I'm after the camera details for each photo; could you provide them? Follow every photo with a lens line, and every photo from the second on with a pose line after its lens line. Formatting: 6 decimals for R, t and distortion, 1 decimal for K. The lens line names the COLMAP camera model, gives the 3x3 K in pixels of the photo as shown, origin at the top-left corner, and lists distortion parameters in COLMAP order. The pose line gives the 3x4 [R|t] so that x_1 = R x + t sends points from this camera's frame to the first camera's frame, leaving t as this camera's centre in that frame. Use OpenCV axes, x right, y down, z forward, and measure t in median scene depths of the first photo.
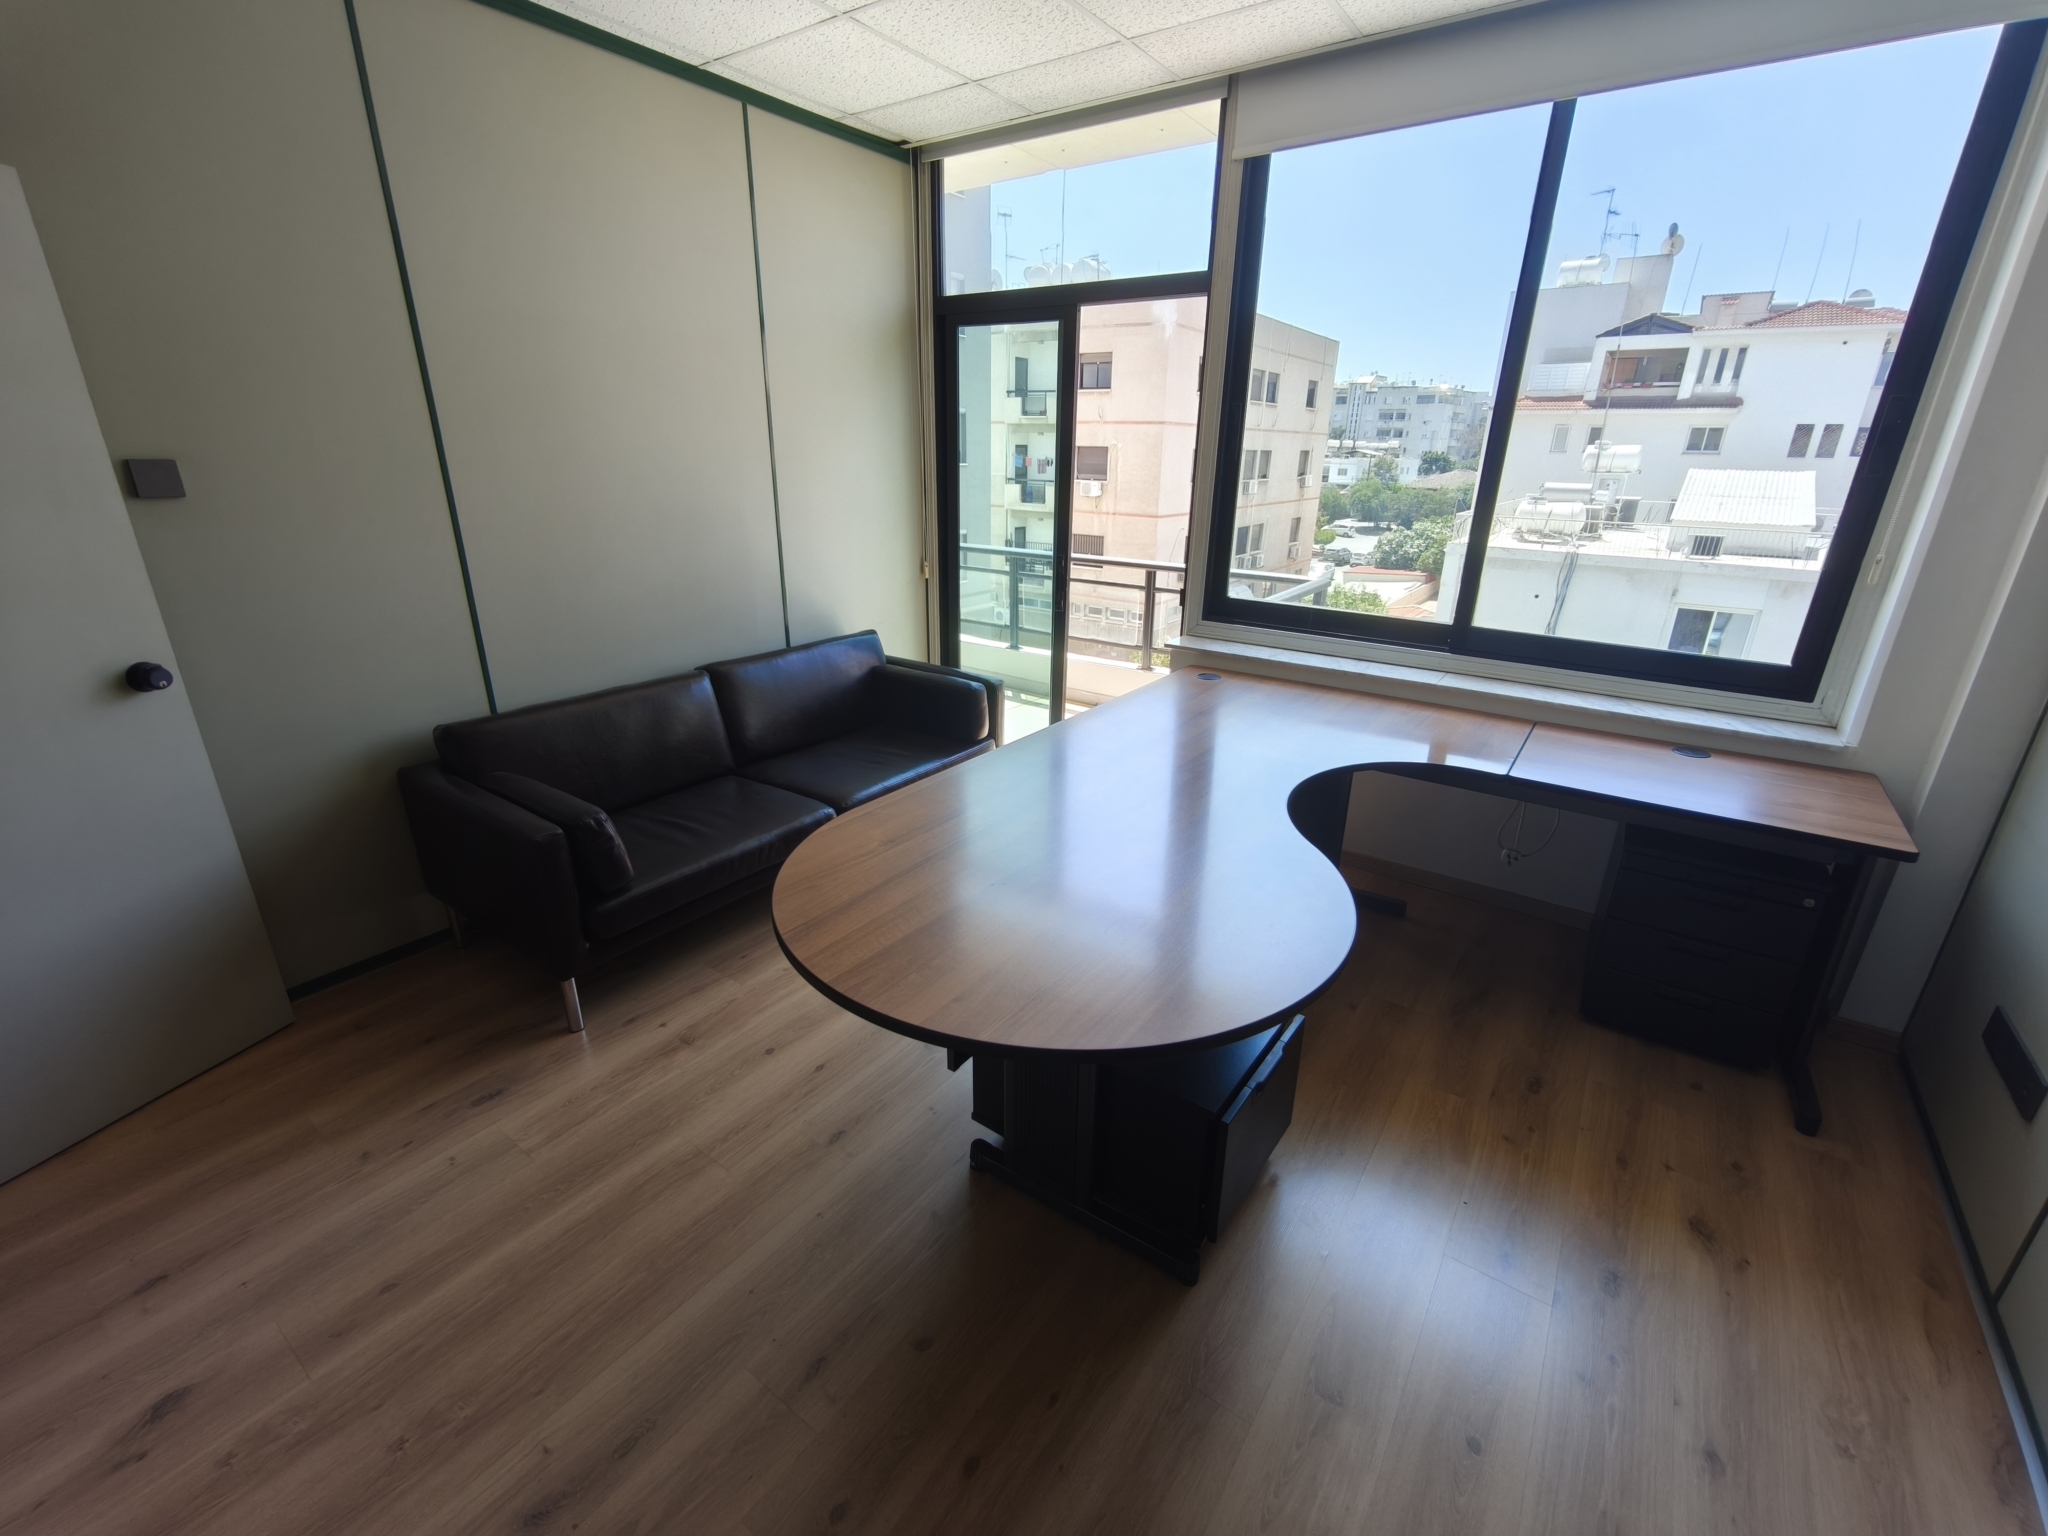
lens RADIAL K [[877.0, 0, 1027.8], [0, 877.0, 765.1], [0, 0, 1]] dist [0.002050, 0.000229]
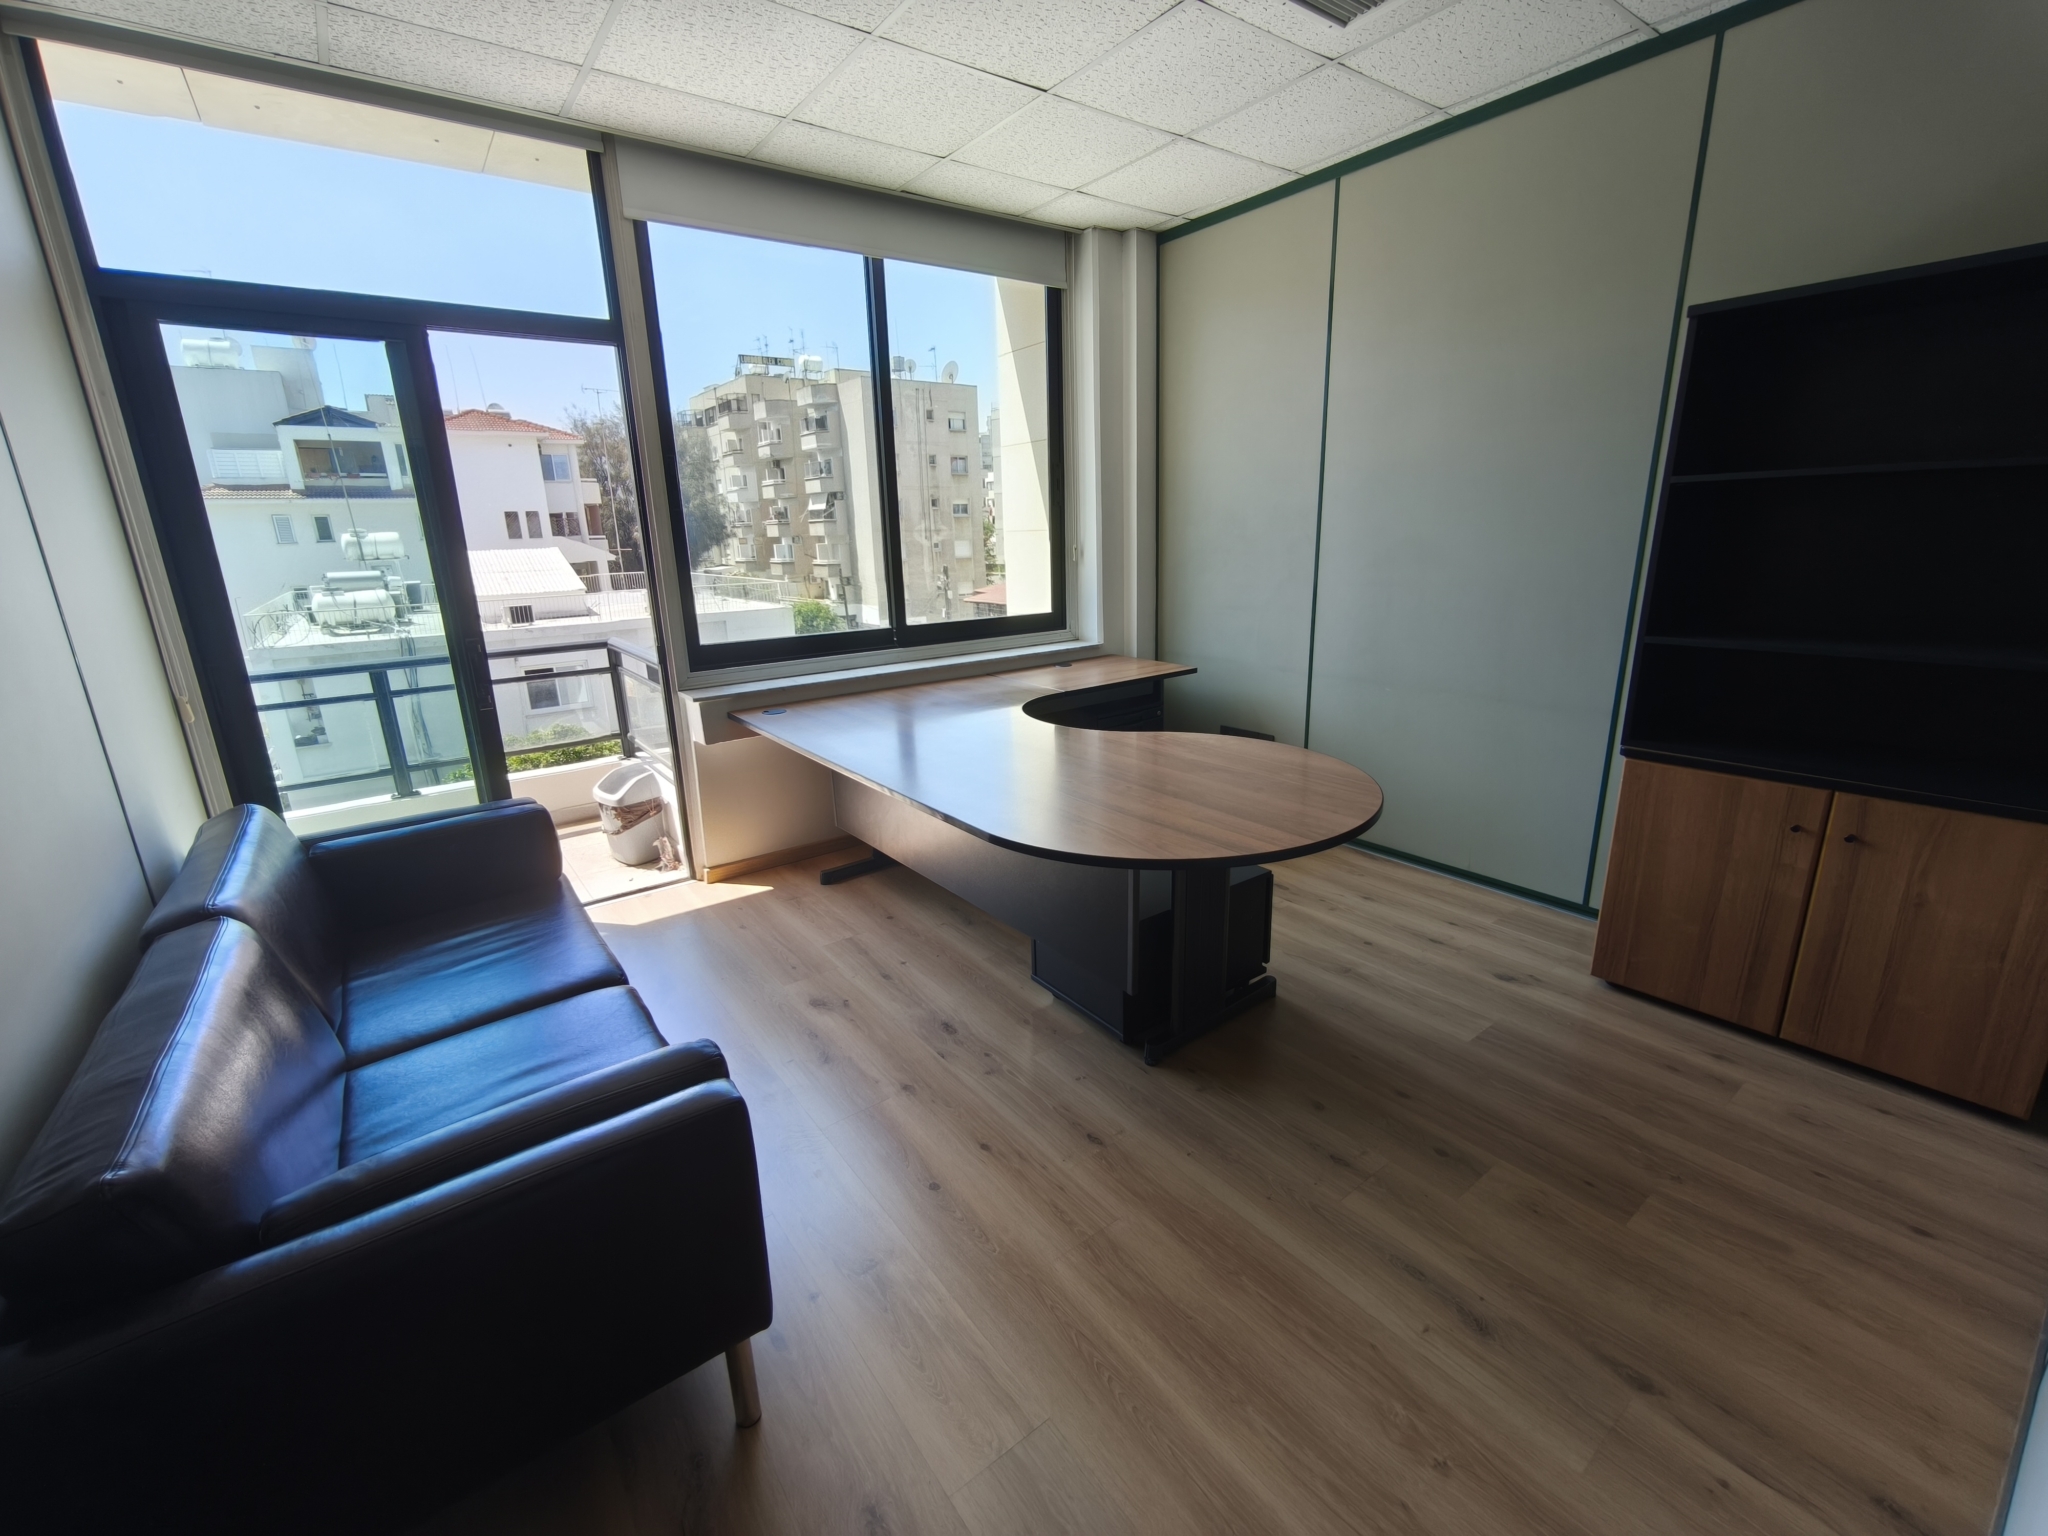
lens RADIAL K [[877.0, 0, 1027.8], [0, 877.0, 765.1], [0, 0, 1]] dist [0.002050, 0.000229]
pose [[0.294649, -0.275349, 0.915077, -0.416746], [0.361490, 0.918546, 0.159995, -0.062503], [-0.884594, 0.283648, 0.370184, 0.230948]]
